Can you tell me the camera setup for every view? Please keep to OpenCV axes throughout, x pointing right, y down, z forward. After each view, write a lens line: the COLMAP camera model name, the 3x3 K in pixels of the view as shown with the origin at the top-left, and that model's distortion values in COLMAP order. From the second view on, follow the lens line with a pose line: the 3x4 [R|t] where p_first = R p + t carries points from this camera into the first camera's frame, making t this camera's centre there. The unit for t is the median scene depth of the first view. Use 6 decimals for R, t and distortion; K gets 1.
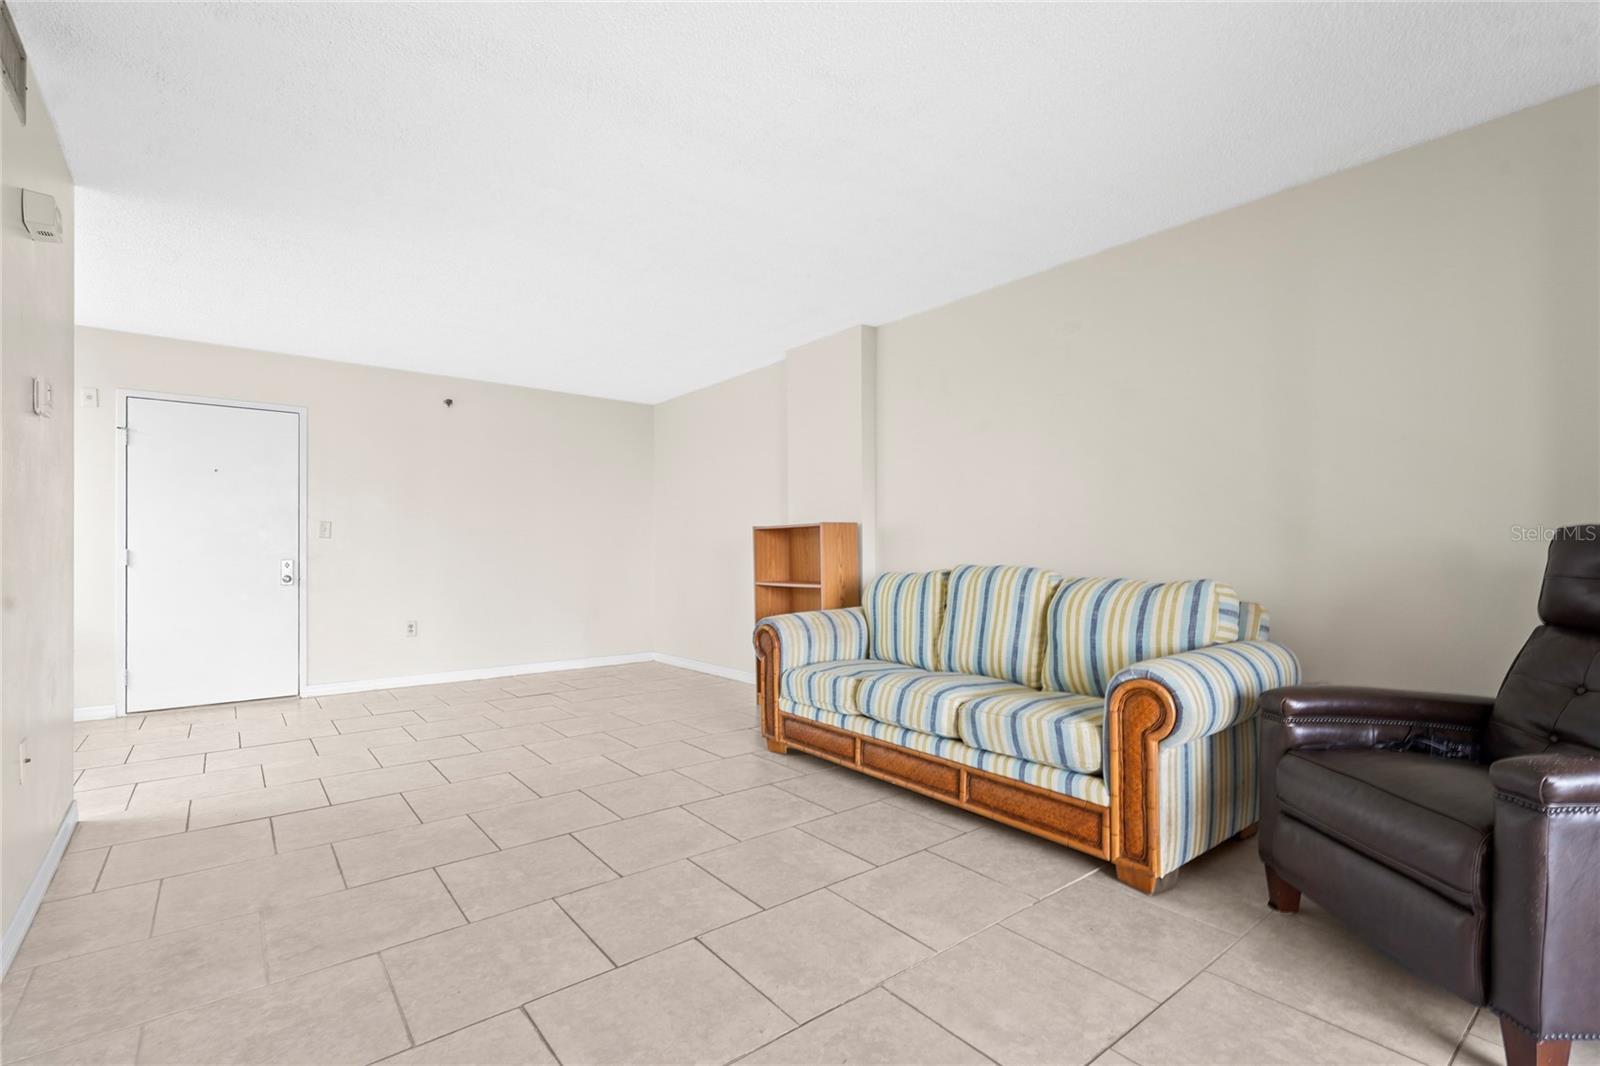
lens RADIAL K [[731.2, 0, 799.2], [0, 731.2, 542.7], [0, 0, 1]] dist [-0.001843, -0.000108]
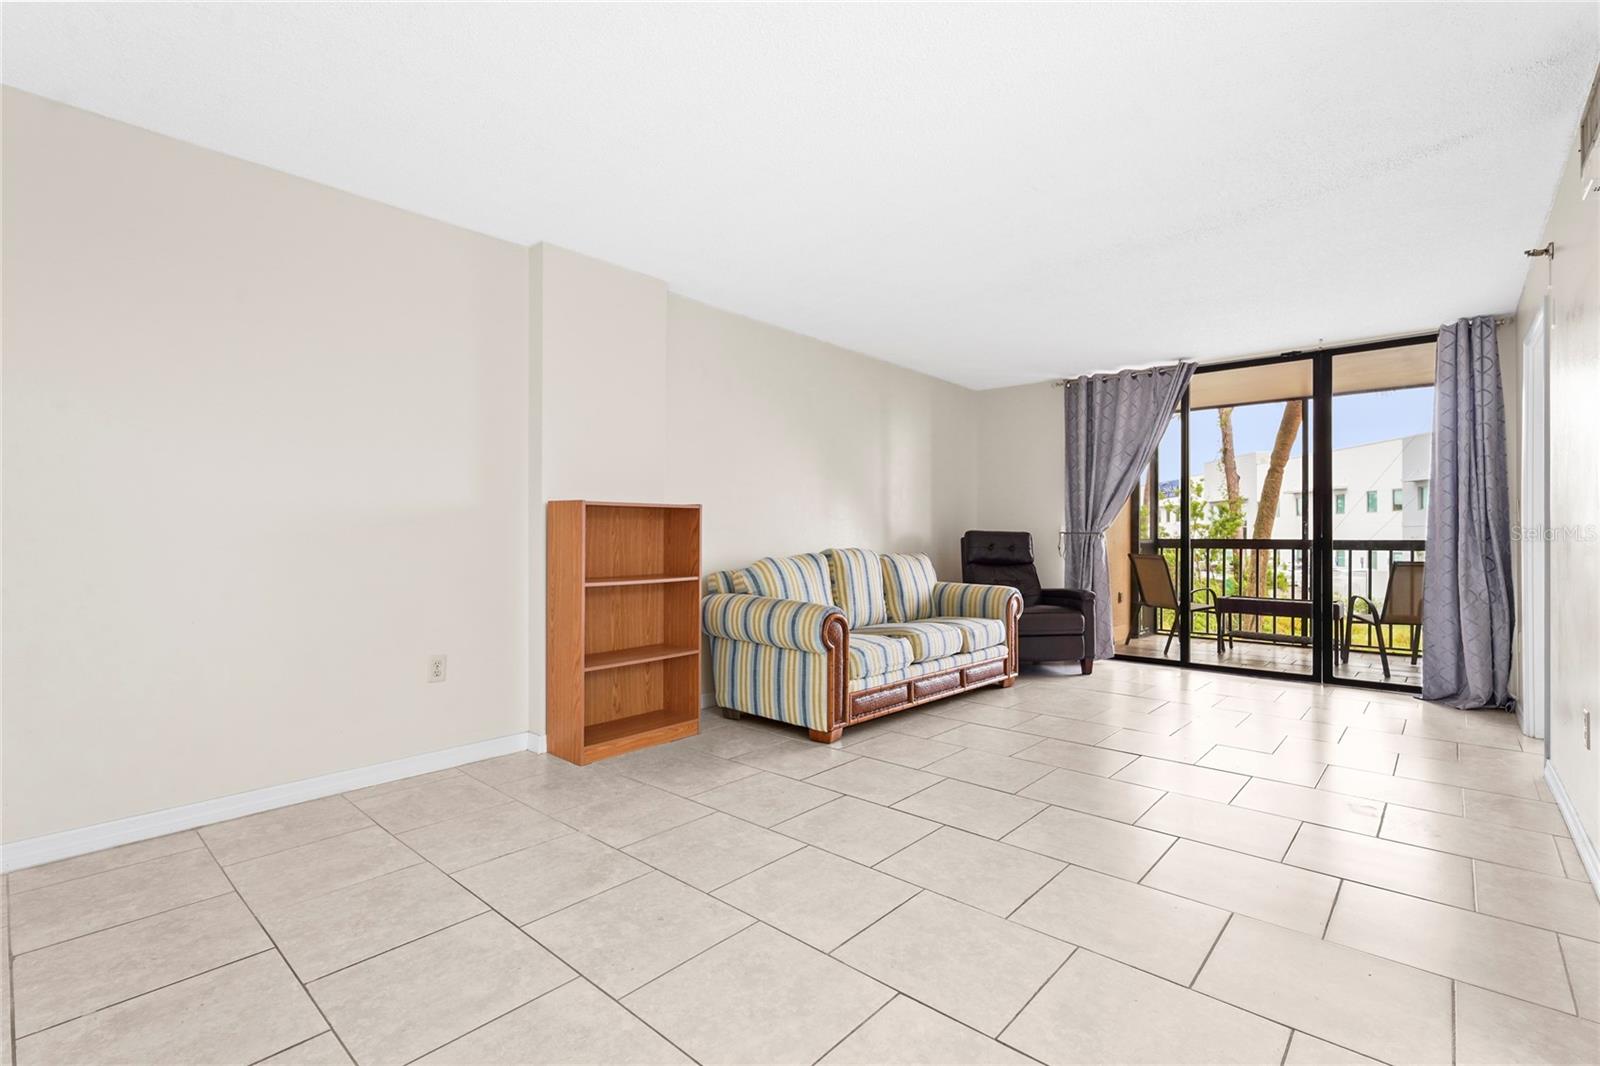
lens RADIAL K [[731.2, 0, 804.1], [0, 731.2, 528.2], [0, 0, 1]] dist [-0.001843, -0.000108]
pose [[-0.154982, 0.001262, 0.987917, -1.036218], [-0.007066, 0.999972, -0.002386, 0.002425], [-0.987892, -0.007351, -0.154969, 1.237946]]
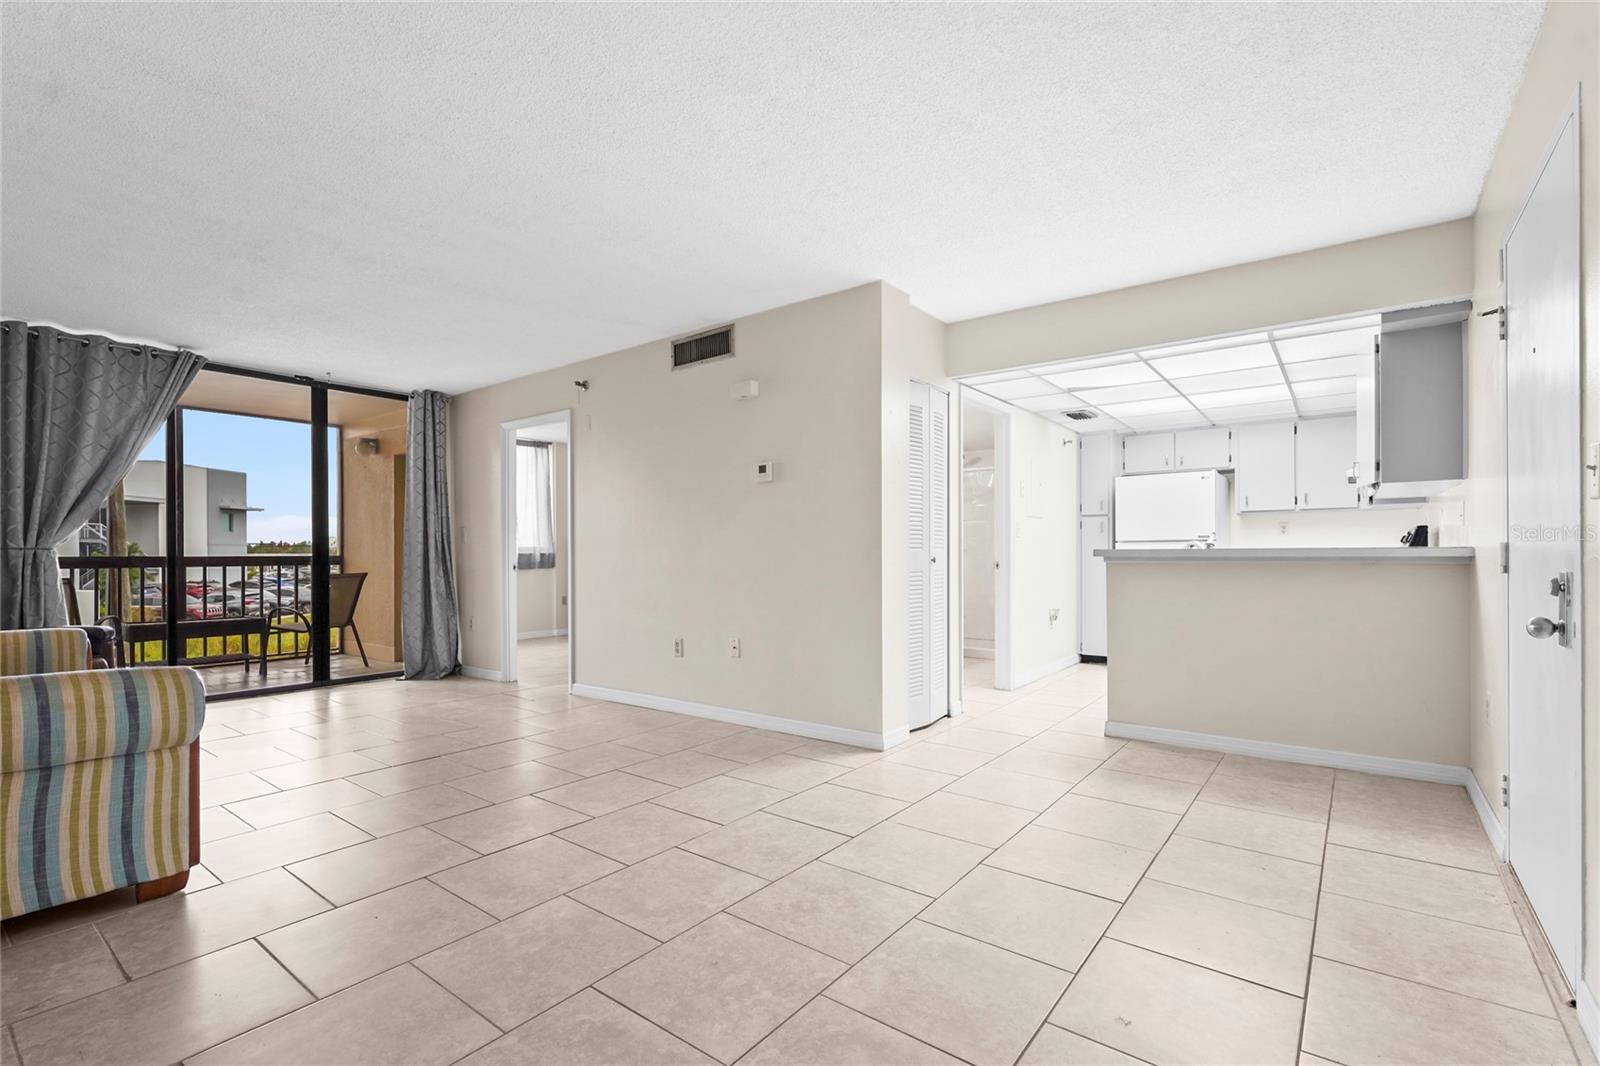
lens RADIAL K [[731.2, 0, 798.8], [0, 731.2, 555.7], [0, 0, 1]] dist [-0.001843, -0.000108]
pose [[-0.973122, -0.004466, -0.230248, -0.409783], [-0.004381, 0.999990, -0.000878, 0.011538], [0.230249, 0.000154, -0.973132, 1.770105]]
